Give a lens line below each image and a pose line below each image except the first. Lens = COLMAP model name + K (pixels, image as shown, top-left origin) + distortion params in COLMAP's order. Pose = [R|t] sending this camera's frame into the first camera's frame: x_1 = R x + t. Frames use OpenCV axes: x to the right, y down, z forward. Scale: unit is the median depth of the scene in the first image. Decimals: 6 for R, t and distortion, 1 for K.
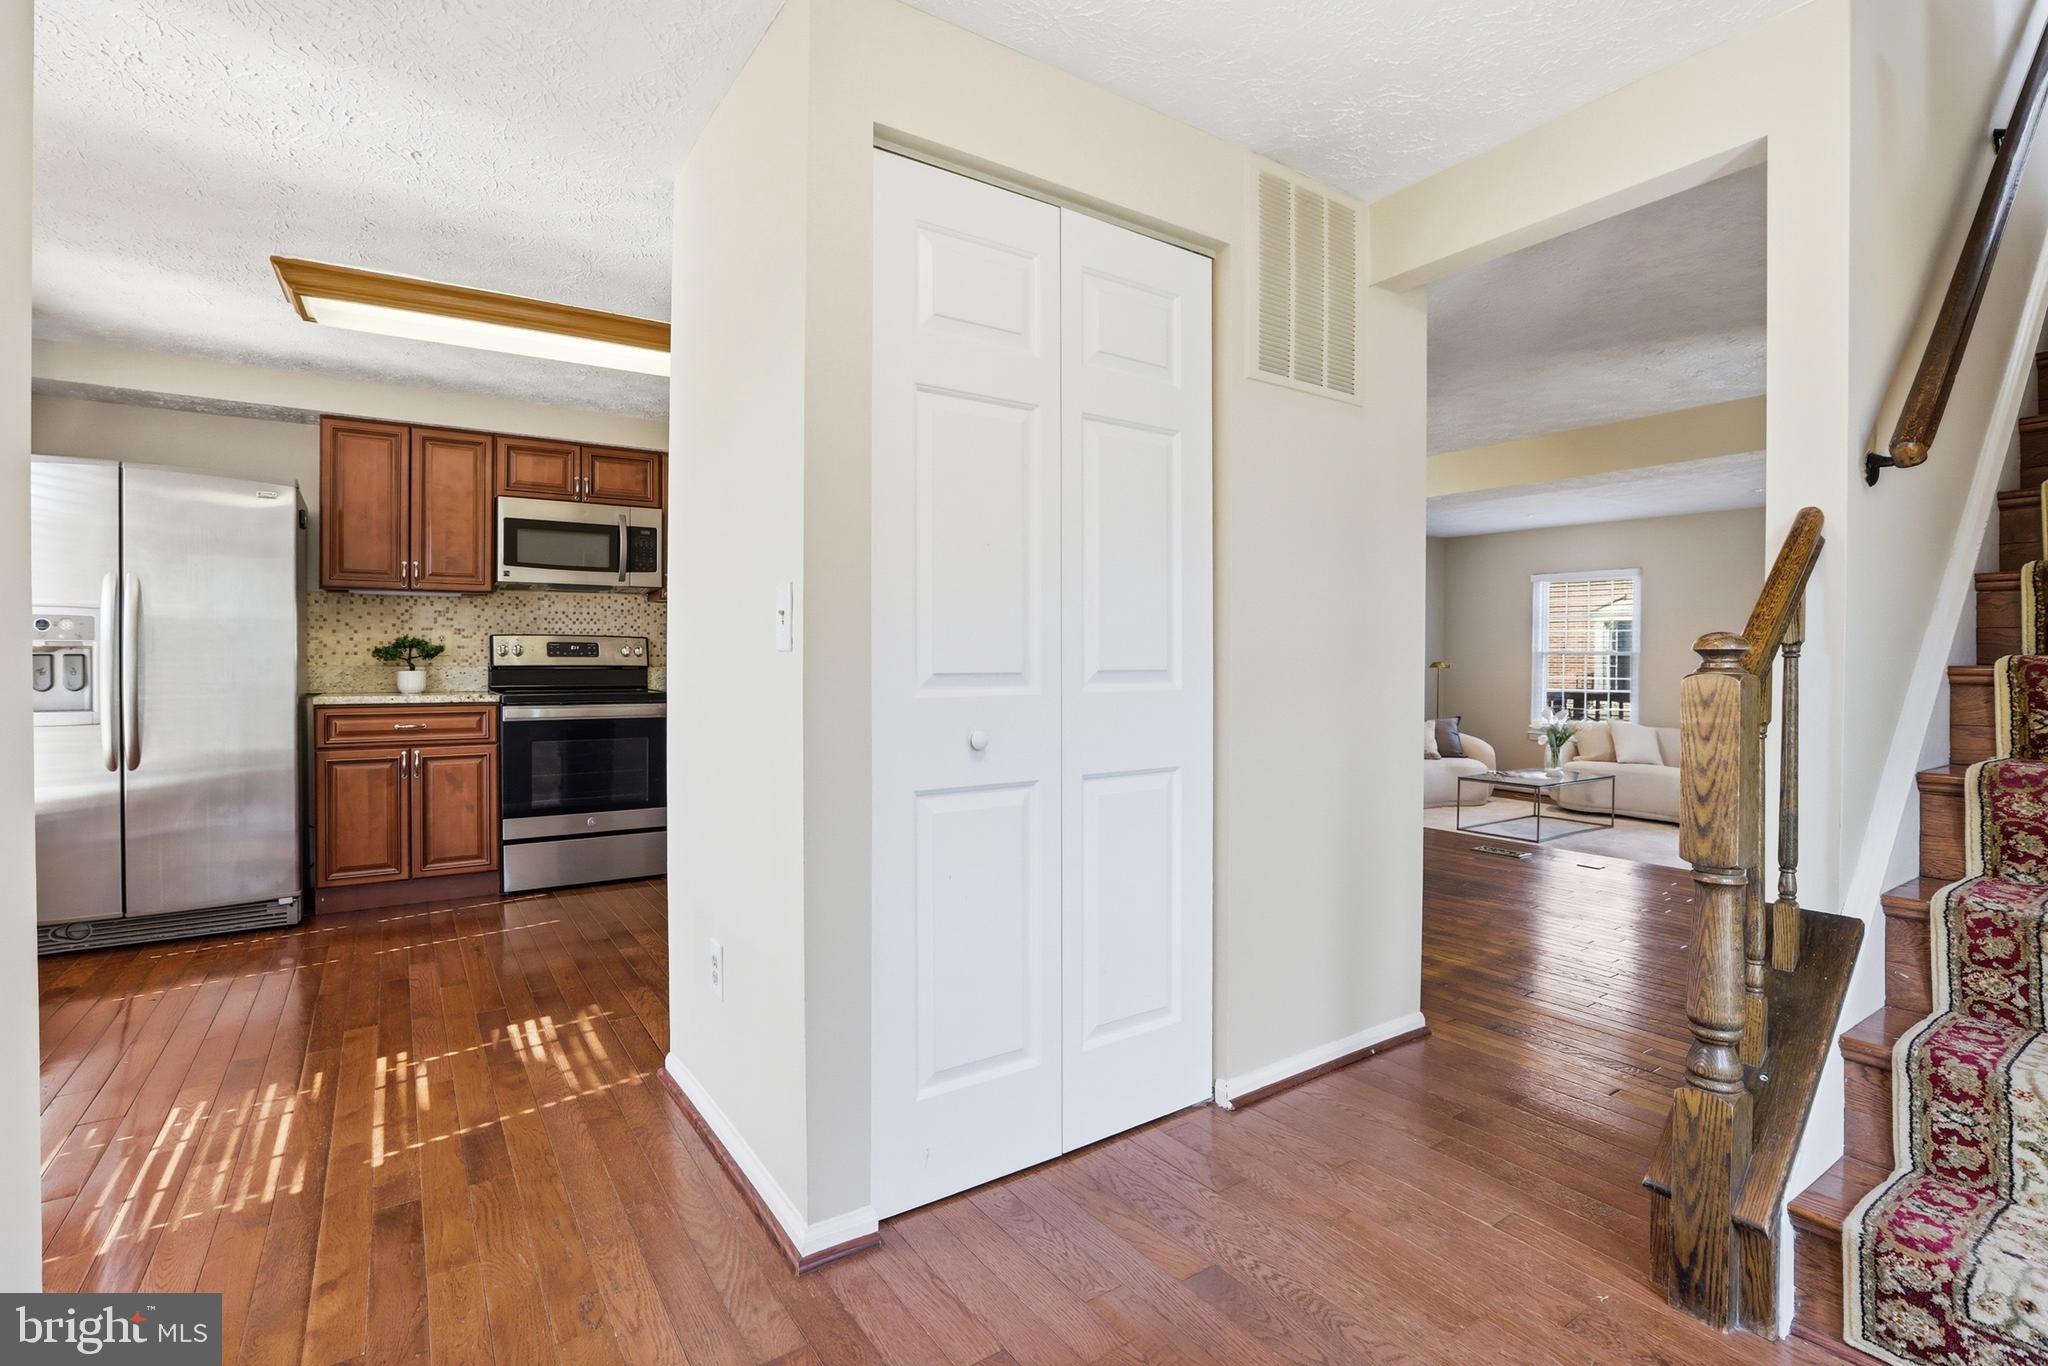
lens RADIAL K [[949.1, 0, 1014.5], [0, 949.1, 667.1], [0, 0, 1]] dist [-0.037720, 0.007351]
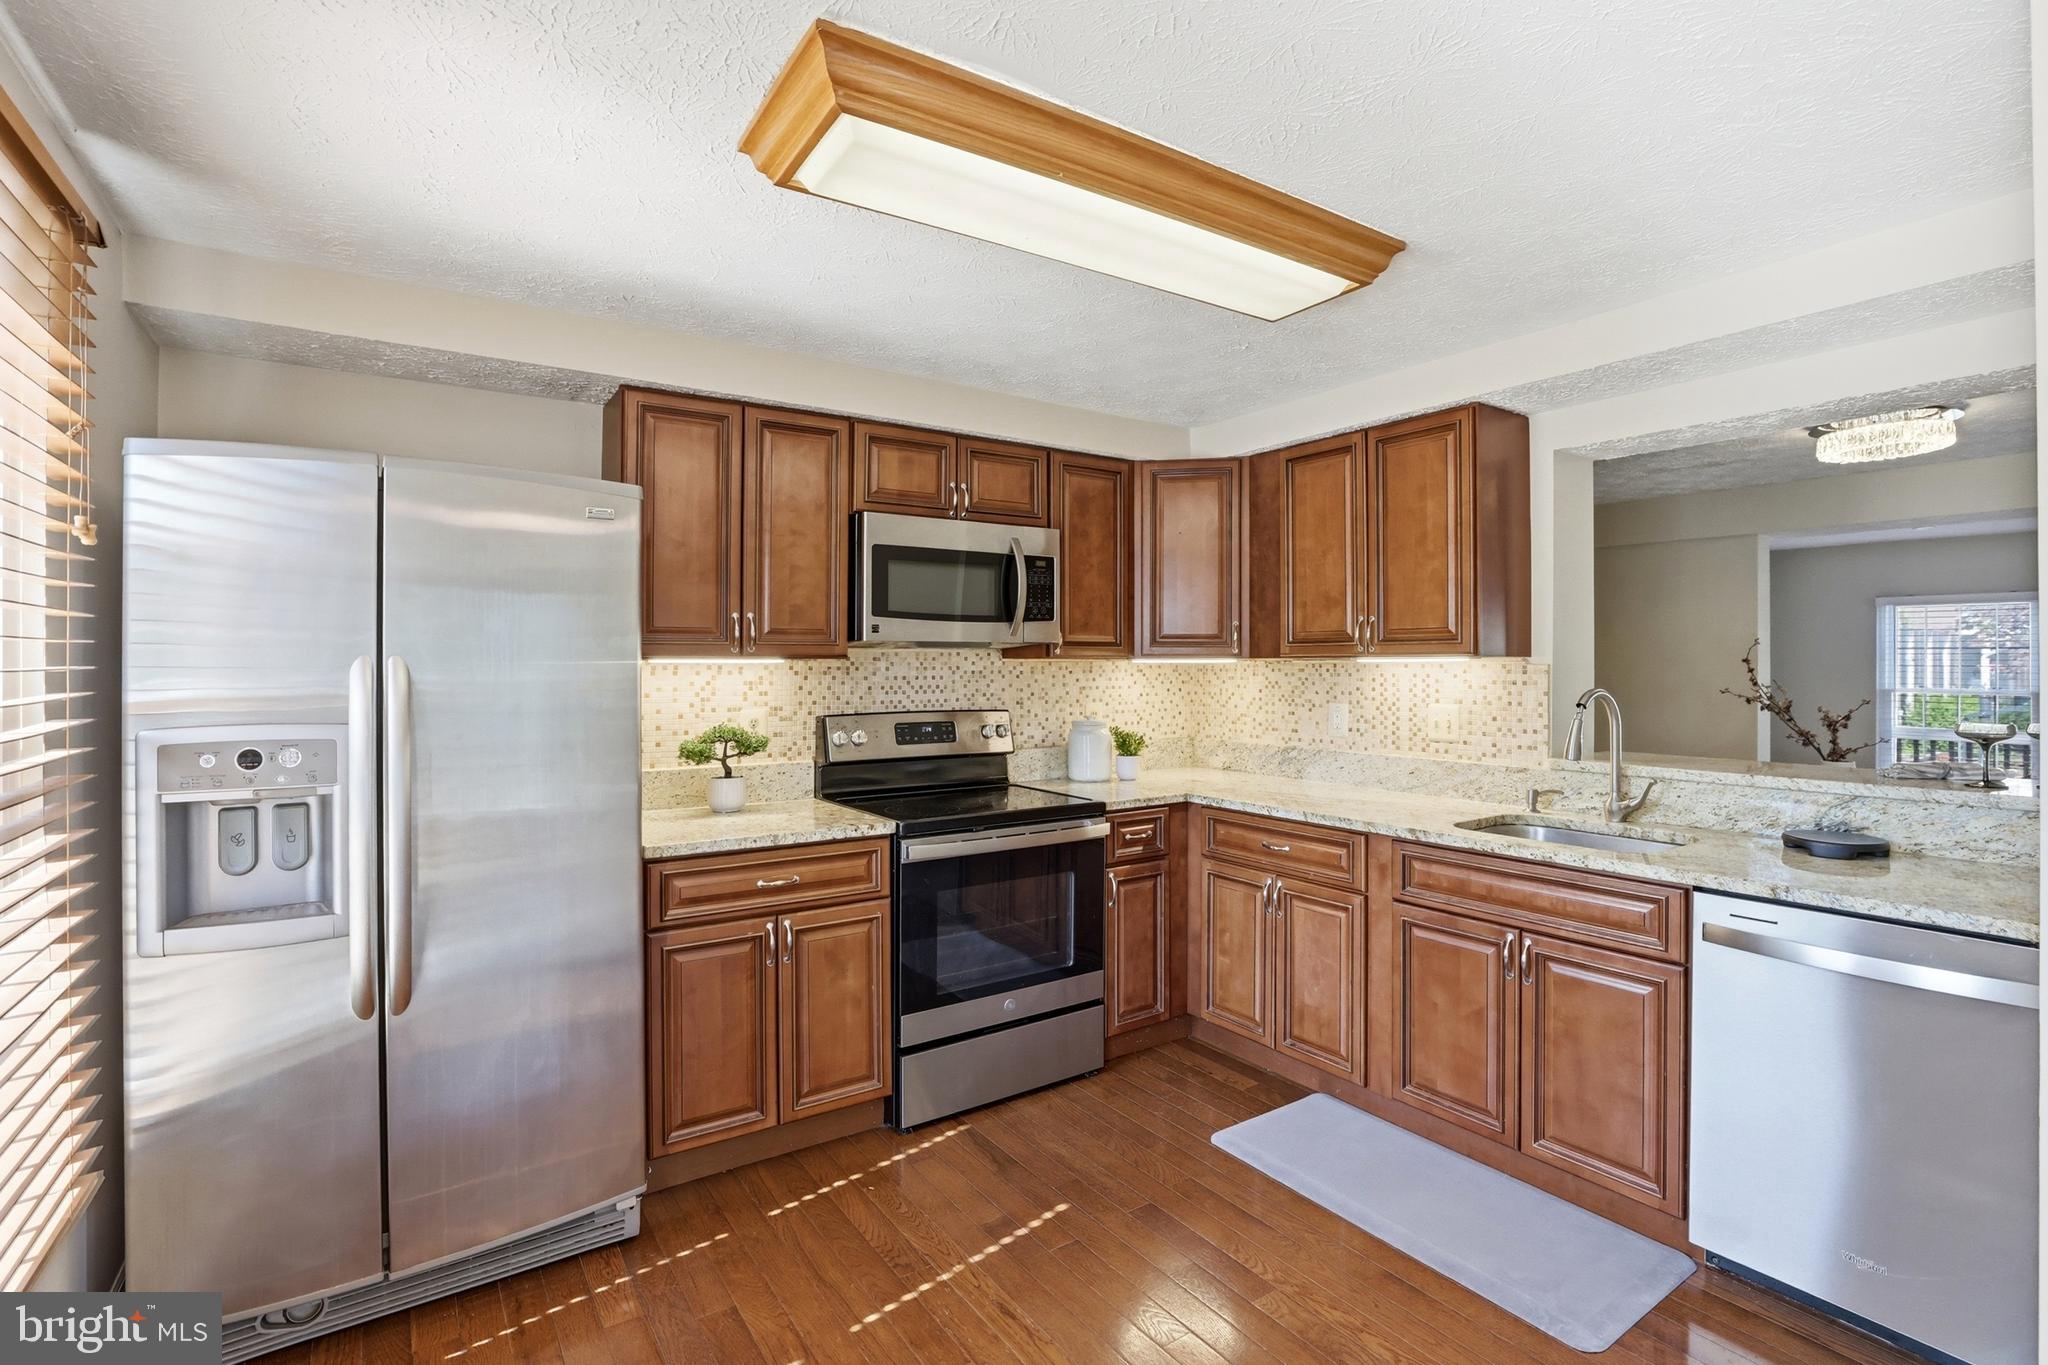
lens RADIAL K [[949.1, 0, 1004.1], [0, 949.1, 656.4], [0, 0, 1]] dist [-0.037720, 0.007351]
pose [[0.999969, -0.005928, -0.005128, -0.462509], [0.005838, 0.999832, -0.017388, -0.070391], [0.005231, 0.017357, 0.999836, 0.346435]]
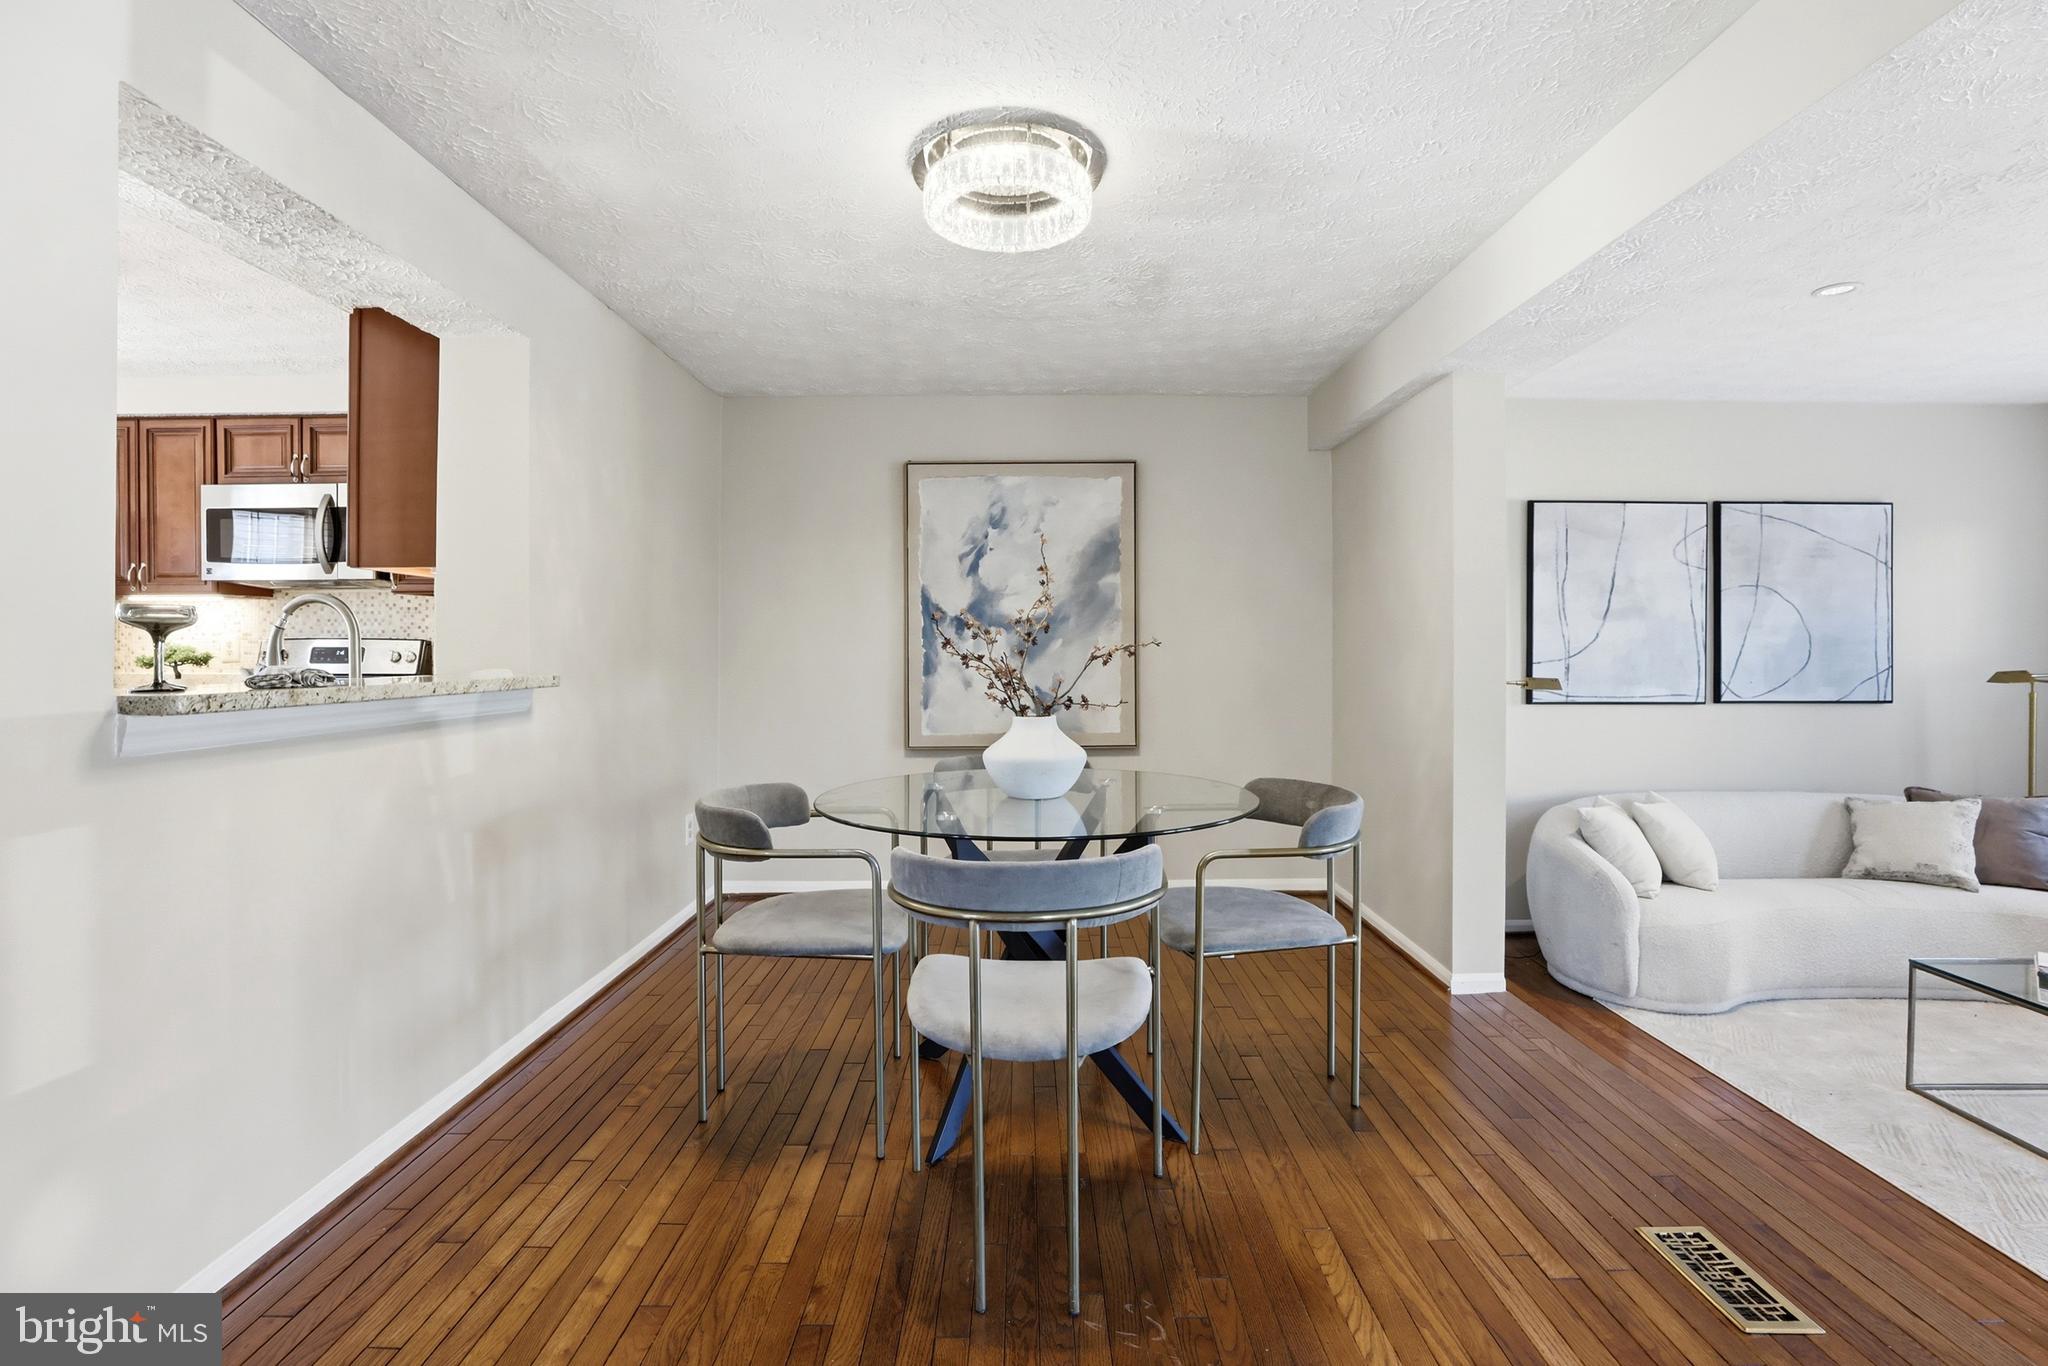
lens RADIAL K [[949.1, 0, 1036.1], [0, 949.1, 670.0], [0, 0, 1]] dist [-0.037720, 0.007351]
pose [[0.840158, 0.003443, -0.542331, 0.621995], [-0.001960, 0.999993, 0.003311, -0.009576], [0.542338, -0.001719, 0.840159, 0.708903]]
